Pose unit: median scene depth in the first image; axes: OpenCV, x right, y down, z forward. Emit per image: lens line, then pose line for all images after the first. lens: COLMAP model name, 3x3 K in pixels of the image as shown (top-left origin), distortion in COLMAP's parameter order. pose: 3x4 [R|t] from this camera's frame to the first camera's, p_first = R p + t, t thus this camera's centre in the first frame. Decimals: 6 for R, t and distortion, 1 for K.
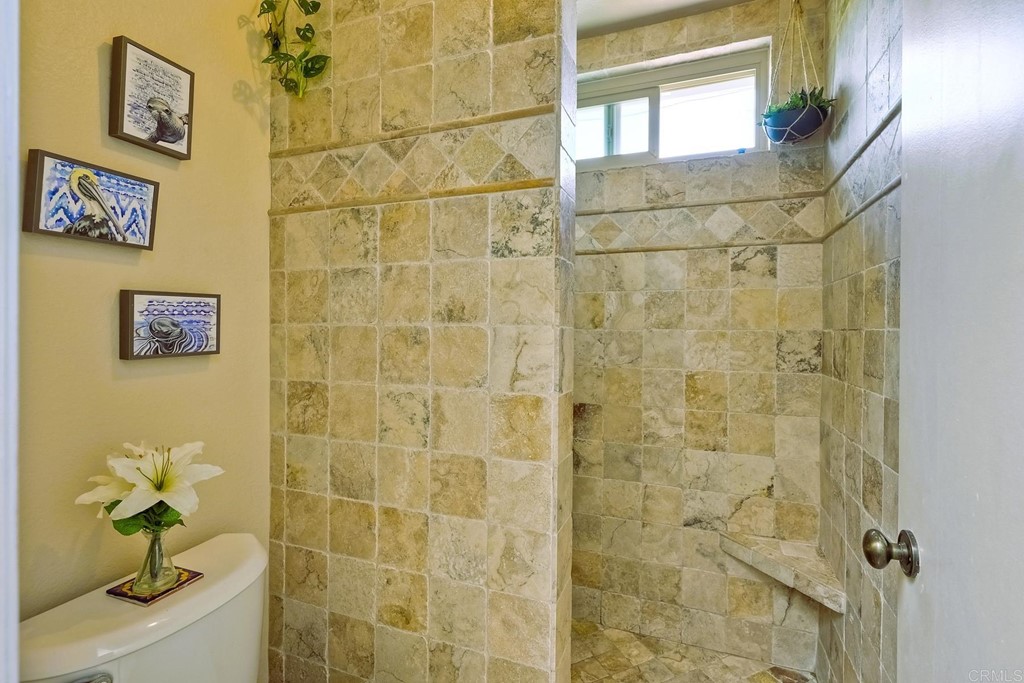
lens RADIAL K [[471.5, 0, 512.5], [0, 471.5, 335.1], [0, 0, 1]] dist [0.001018, 0.000338]
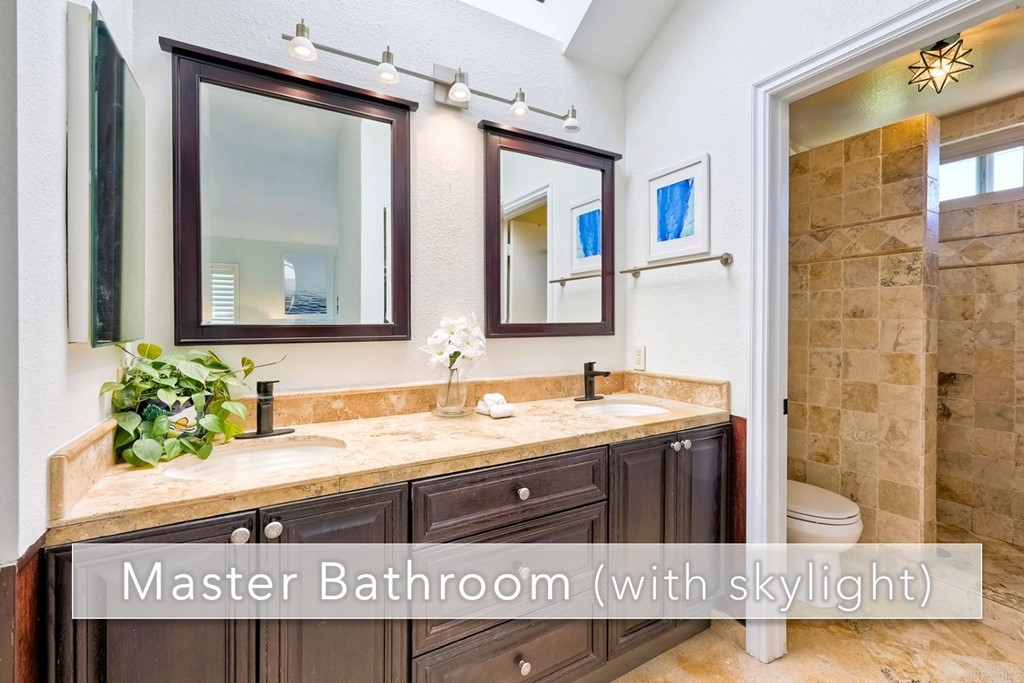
lens RADIAL K [[432.8, 0, 506.7], [0, 432.8, 329.0], [0, 0, 1]] dist [0.000773, -0.000013]
pose [[0.771554, -0.001193, -0.636163, -0.095686], [0.000480, 0.999999, -0.001293, 0.021958], [0.636164, 0.000692, 0.771554, -1.408241]]
